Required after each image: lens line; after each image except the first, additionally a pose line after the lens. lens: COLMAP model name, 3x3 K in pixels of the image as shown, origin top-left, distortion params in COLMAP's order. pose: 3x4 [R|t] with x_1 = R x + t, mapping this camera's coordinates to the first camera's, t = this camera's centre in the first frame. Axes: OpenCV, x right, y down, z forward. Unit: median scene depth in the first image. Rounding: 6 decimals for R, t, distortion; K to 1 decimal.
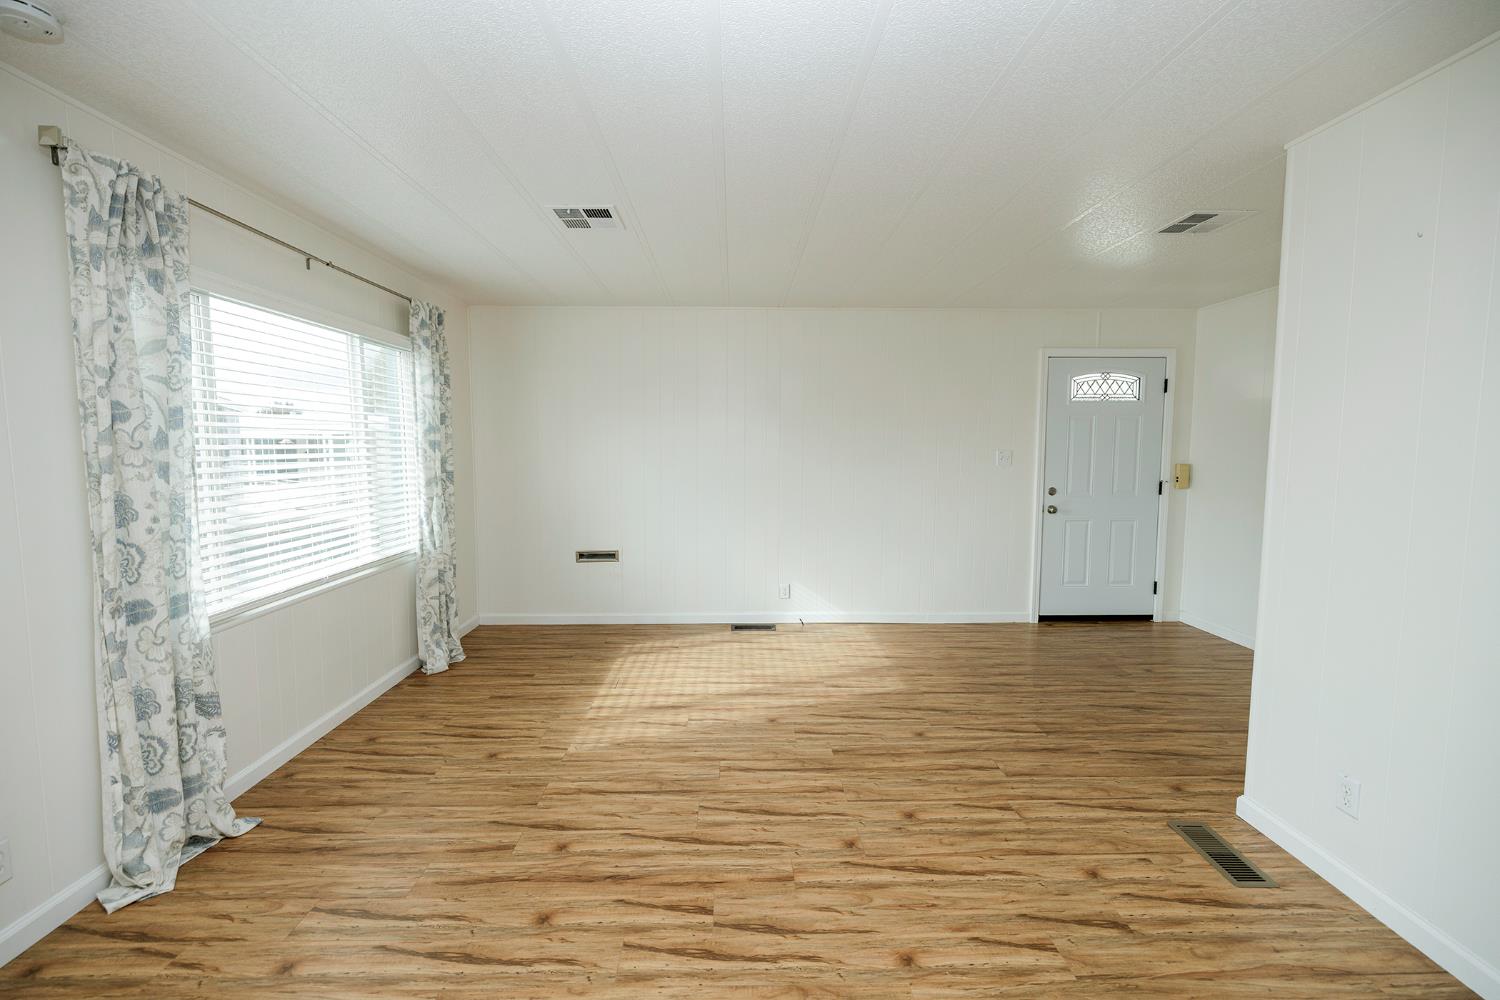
lens RADIAL K [[625.5, 0, 742.0], [0, 625.5, 493.3], [0, 0, 1]] dist [-0.000114, -0.000169]
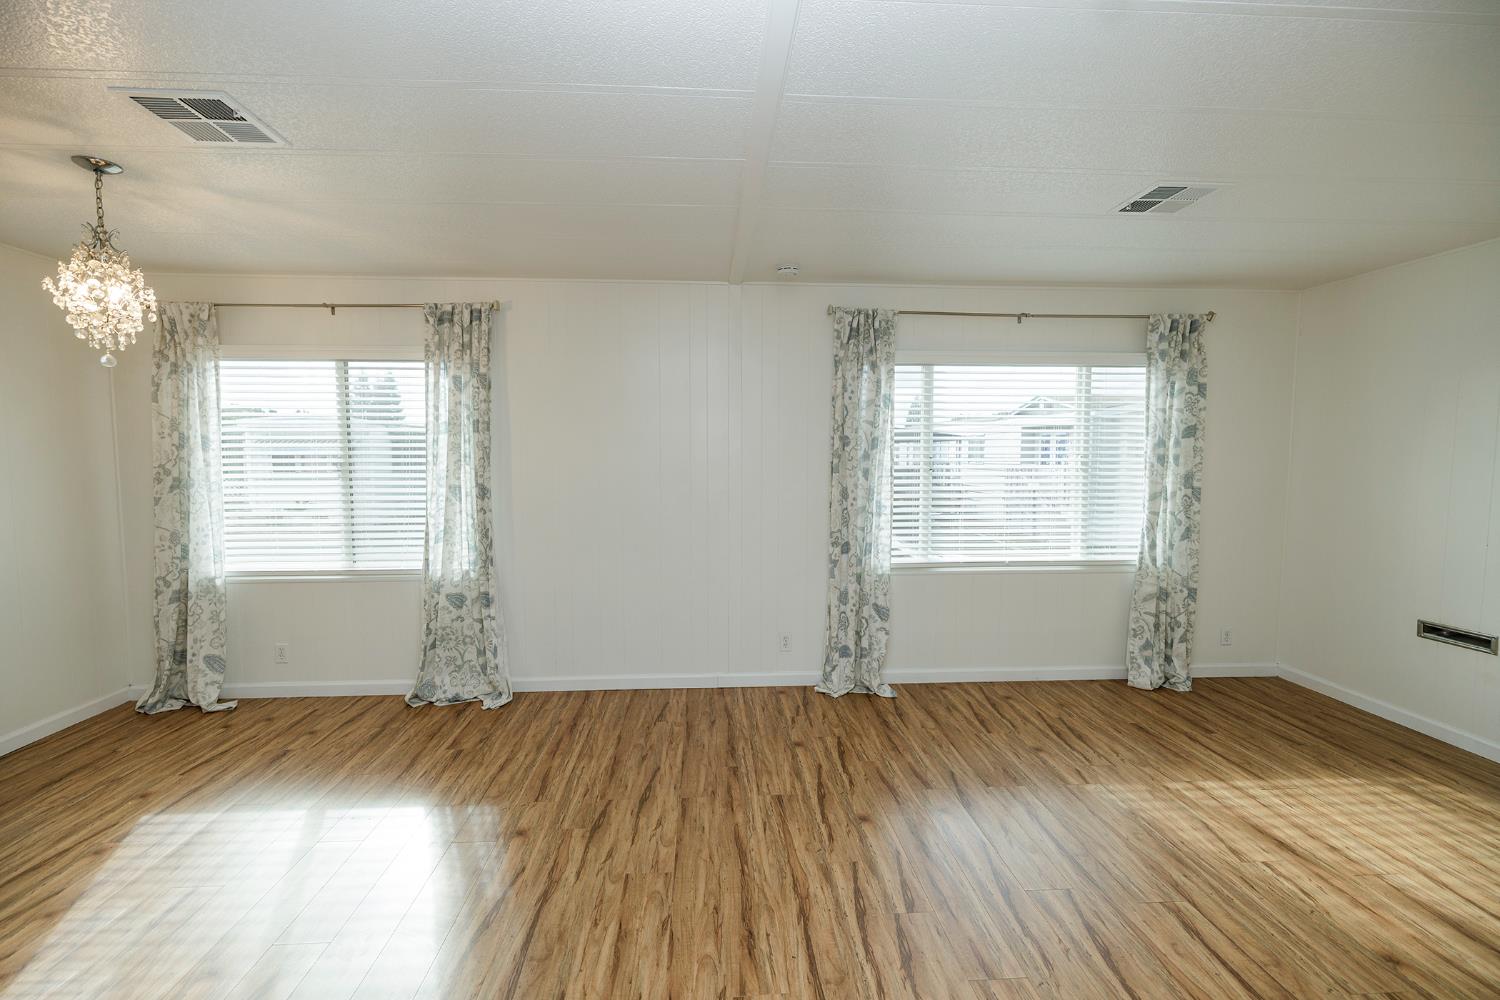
lens RADIAL K [[625.5, 0, 742.0], [0, 625.5, 493.3], [0, 0, 1]] dist [-0.000114, -0.000169]
pose [[0.040762, 0.065279, -0.997034, 0.743484], [-0.079537, 0.994909, 0.061888, -0.052402], [0.995998, 0.076779, 0.045747, 0.493470]]
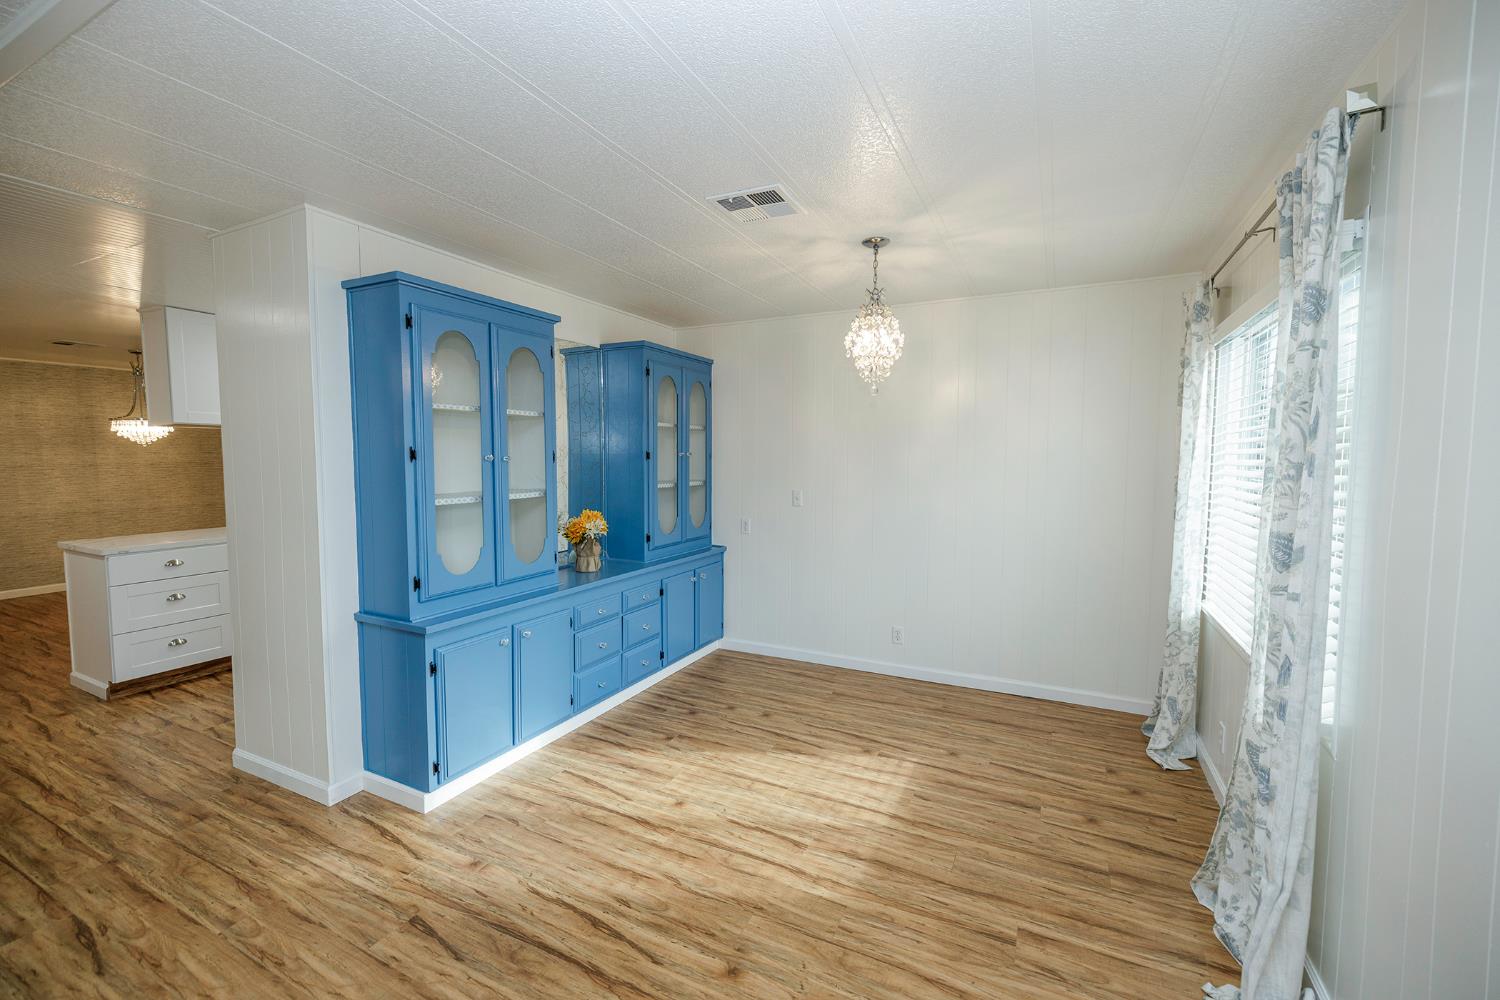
lens RADIAL K [[631.9, 0, 732.7], [0, 631.9, 493.4], [0, 0, 1]] dist [0.007634, -0.000265]
pose [[-0.884069, -0.031233, 0.466312, -0.571499], [0.033876, 0.990857, 0.130591, -0.086068], [-0.466128, 0.131248, -0.874928, 0.817404]]
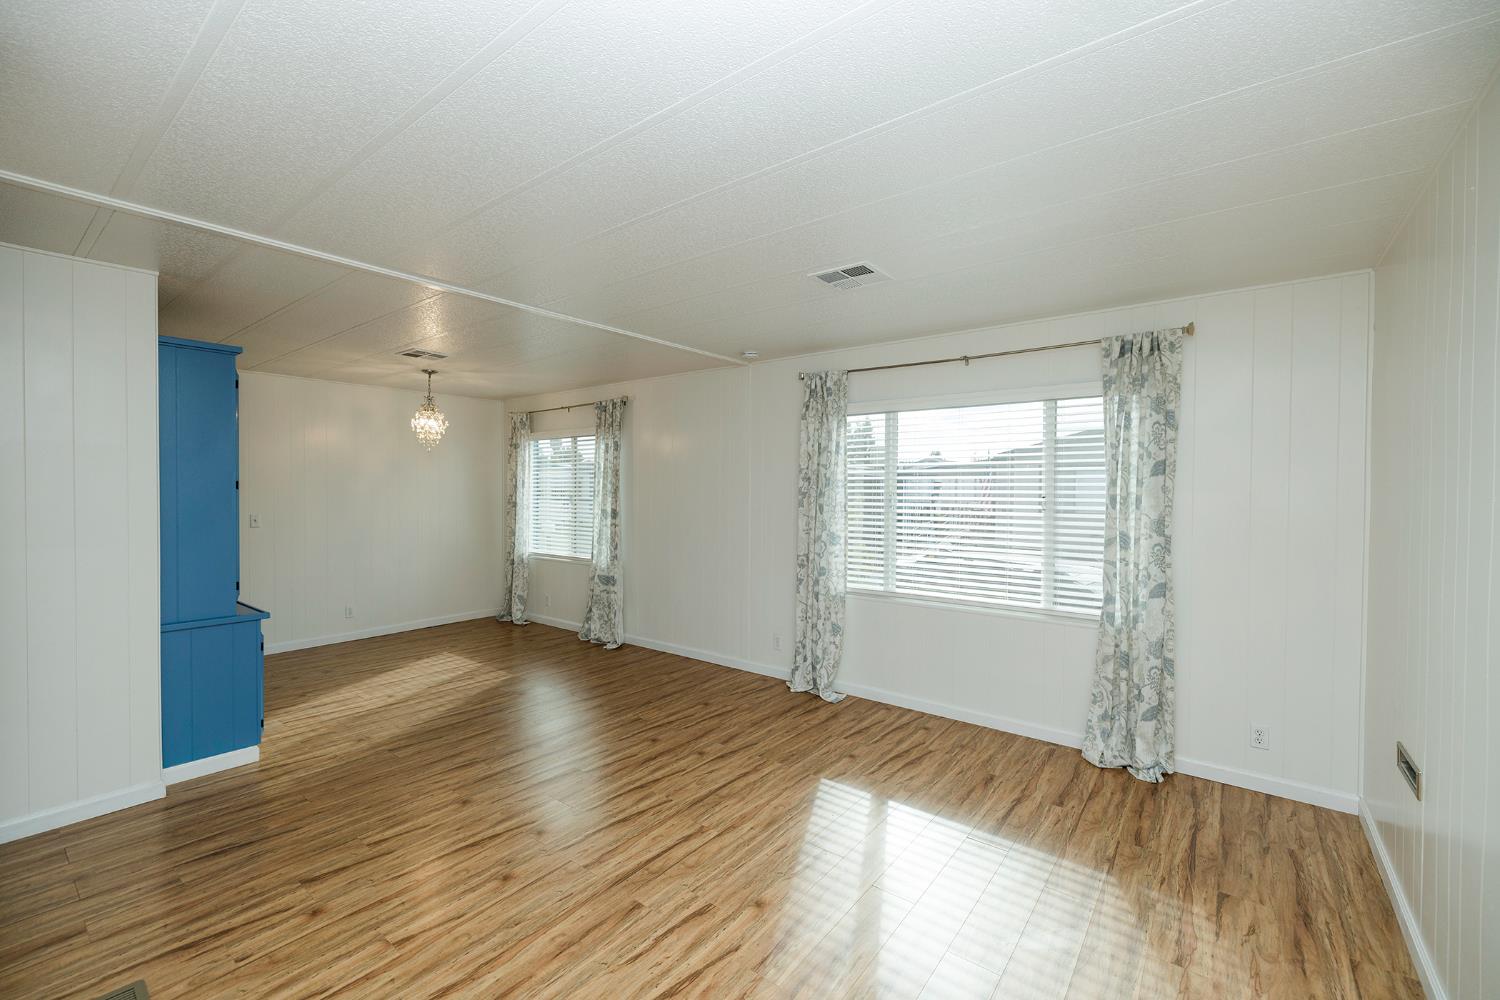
lens RADIAL K [[625.5, 0, 742.0], [0, 625.5, 493.3], [0, 0, 1]] dist [-0.000114, -0.000169]
pose [[-0.630560, 0.003318, -0.776133, 0.795714], [-0.066614, 0.996070, 0.058378, -0.167597], [0.773276, 0.088512, -0.627861, 1.852516]]
